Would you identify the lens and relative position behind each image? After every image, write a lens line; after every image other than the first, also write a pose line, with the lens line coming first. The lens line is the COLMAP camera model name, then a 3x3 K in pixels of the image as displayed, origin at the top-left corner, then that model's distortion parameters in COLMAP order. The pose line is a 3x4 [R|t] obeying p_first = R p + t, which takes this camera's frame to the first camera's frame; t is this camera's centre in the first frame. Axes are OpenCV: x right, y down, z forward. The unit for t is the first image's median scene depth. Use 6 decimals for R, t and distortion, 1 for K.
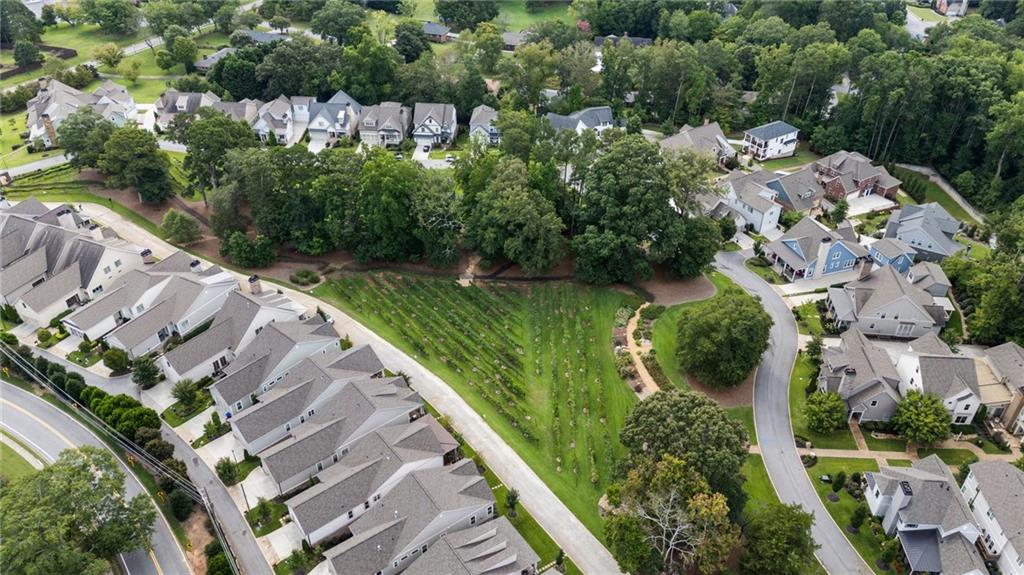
lens RADIAL K [[745.1, 0, 512.0], [0, 745.1, 287.5], [0, 0, 1]] dist [0.061260, -0.058722]
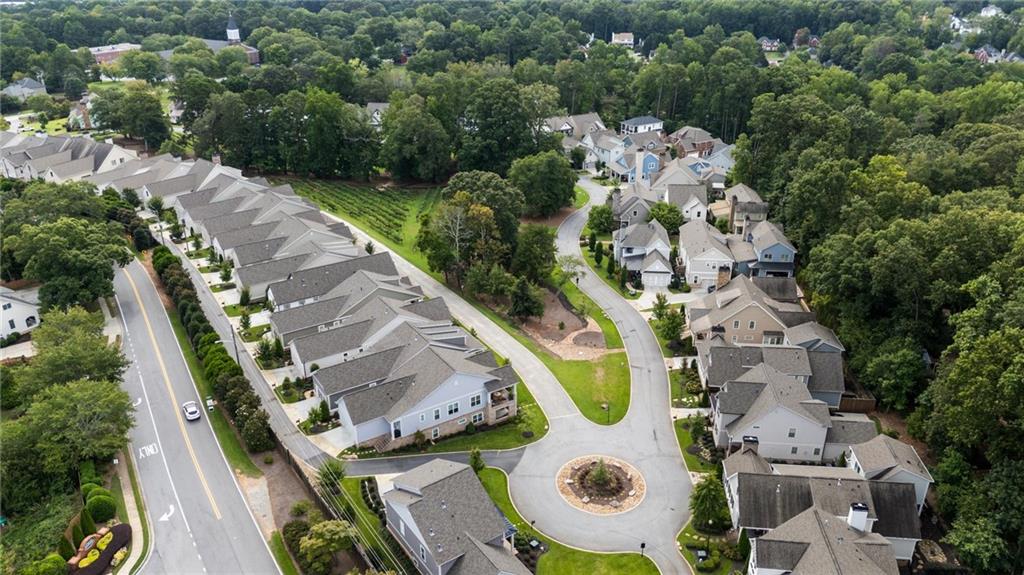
lens RADIAL K [[745.1, 0, 512.0], [0, 745.1, 287.5], [0, 0, 1]] dist [0.061260, -0.058722]
pose [[0.999618, 0.011543, -0.025101, 0.156567], [-0.016124, 0.981504, -0.190761, 0.311284], [0.022435, 0.191093, 0.981316, -0.201209]]
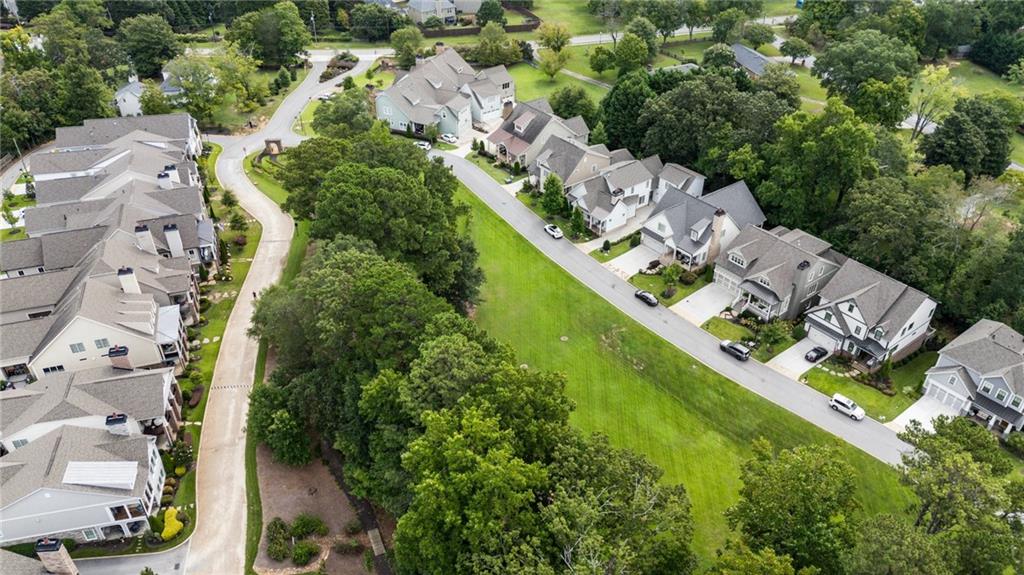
lens RADIAL K [[745.1, 0, 512.0], [0, 745.1, 287.5], [0, 0, 1]] dist [0.061260, -0.058722]
pose [[0.665487, 0.426645, -0.612455, 0.032420], [-0.433402, 0.888915, 0.148301, -0.212330], [0.607692, 0.166747, 0.776470, 0.505212]]
